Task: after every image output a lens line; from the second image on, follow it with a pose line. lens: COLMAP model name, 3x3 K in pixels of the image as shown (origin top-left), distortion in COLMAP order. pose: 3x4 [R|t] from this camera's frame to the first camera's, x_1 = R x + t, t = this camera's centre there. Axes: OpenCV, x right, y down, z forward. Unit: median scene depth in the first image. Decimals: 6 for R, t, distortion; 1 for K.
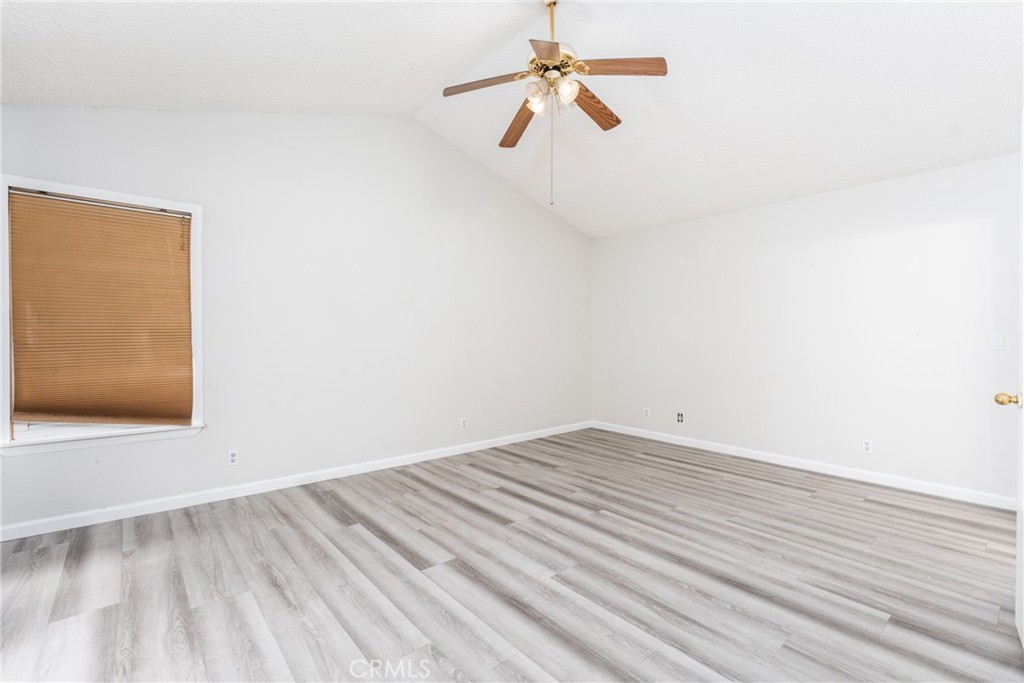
lens RADIAL K [[446.4, 0, 512.0], [0, 446.4, 341.5], [0, 0, 1]] dist [-0.000817, 0.000002]
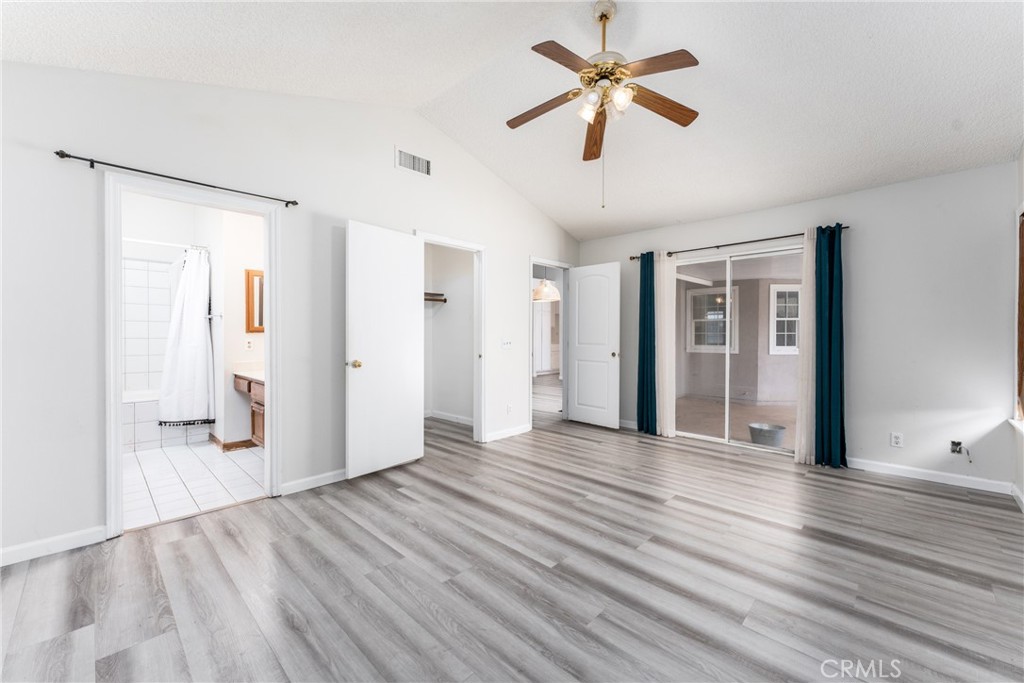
lens RADIAL K [[411.4, 0, 512.0], [0, 411.4, 341.5], [0, 0, 1]] dist [-0.000101, -0.000027]
pose [[-0.996545, -0.005213, -0.082889, 0.369926], [-0.007152, 0.999707, 0.023109, -0.016714], [0.082744, 0.023622, -0.996291, 1.885368]]
